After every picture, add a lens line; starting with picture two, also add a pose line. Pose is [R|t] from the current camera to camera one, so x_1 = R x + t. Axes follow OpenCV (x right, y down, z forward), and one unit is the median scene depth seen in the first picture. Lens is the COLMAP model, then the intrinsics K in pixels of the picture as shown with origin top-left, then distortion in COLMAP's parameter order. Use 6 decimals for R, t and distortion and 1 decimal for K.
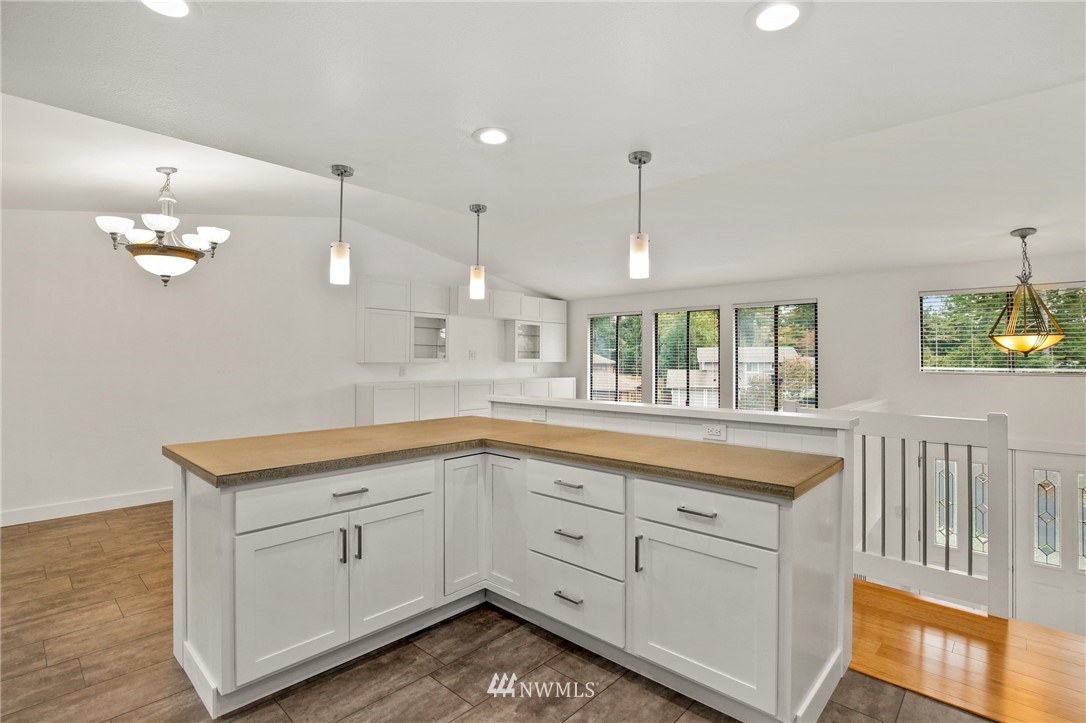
lens RADIAL K [[501.7, 0, 548.8], [0, 501.7, 359.3], [0, 0, 1]] dist [-0.021989, -0.000177]
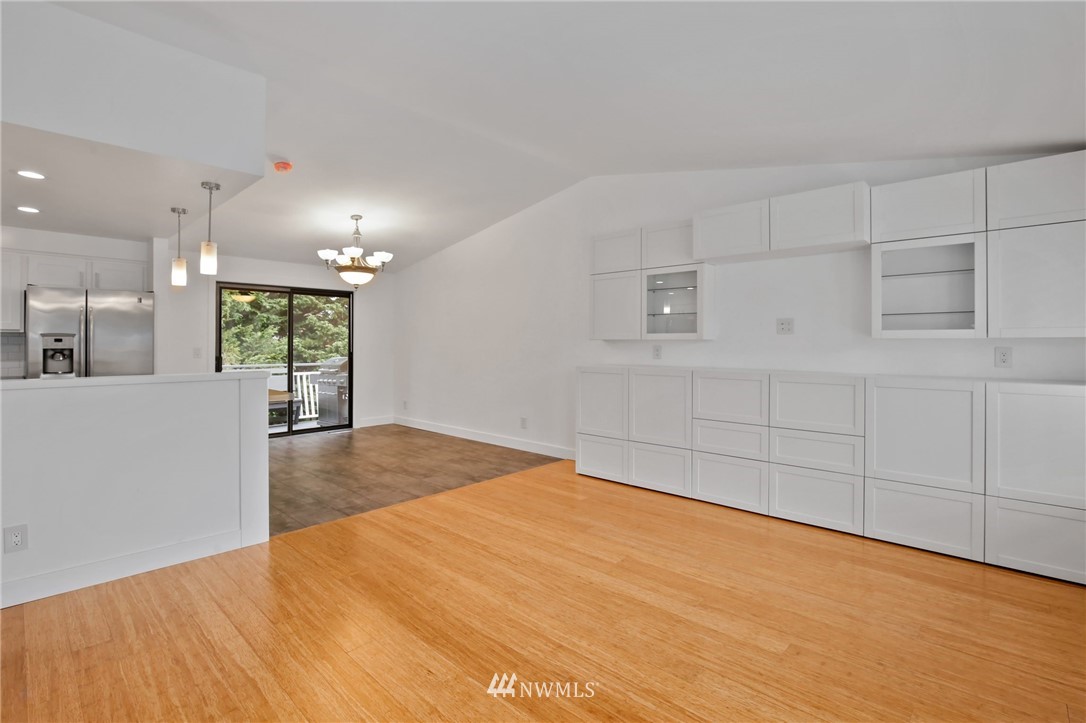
lens RADIAL K [[503.9, 0, 546.9], [0, 503.9, 343.3], [0, 0, 1]] dist [-0.015272, 0.000218]
pose [[0.007803, -0.001003, -0.999969, 0.848998], [0.001370, 0.999999, -0.000992, 0.023309], [0.999969, -0.001362, 0.007804, 1.594586]]
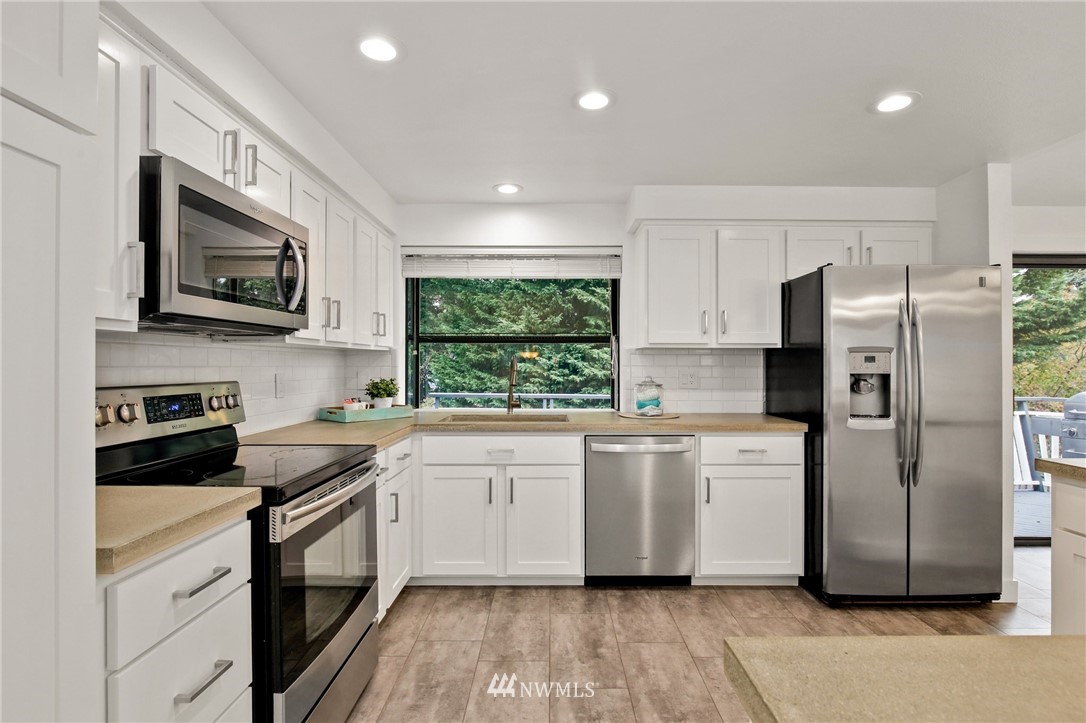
lens RADIAL K [[522.0, 0, 546.5], [0, 522.0, 363.9], [0, 0, 1]] dist [-0.017741, 0.000325]
pose [[-0.744728, -0.003614, -0.667359, 0.416280], [0.000018, 0.999985, -0.005435, 0.023674], [0.667369, -0.004060, -0.744716, 0.575378]]
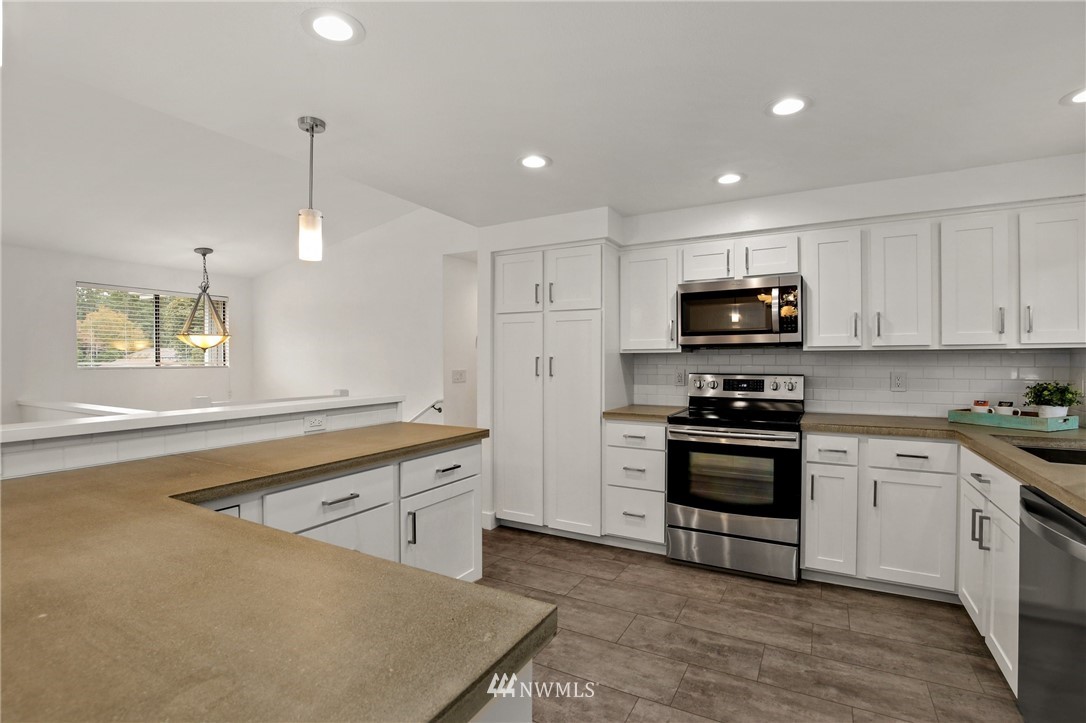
lens RADIAL K [[507.8, 0, 548.8], [0, 507.8, 361.3], [0, 0, 1]] dist [-0.037989, 0.008179]
pose [[-0.231969, -0.007132, 0.972697, -0.570725], [-0.001628, 0.999975, 0.006944, 0.008493], [-0.972722, 0.000028, -0.231974, 0.571760]]
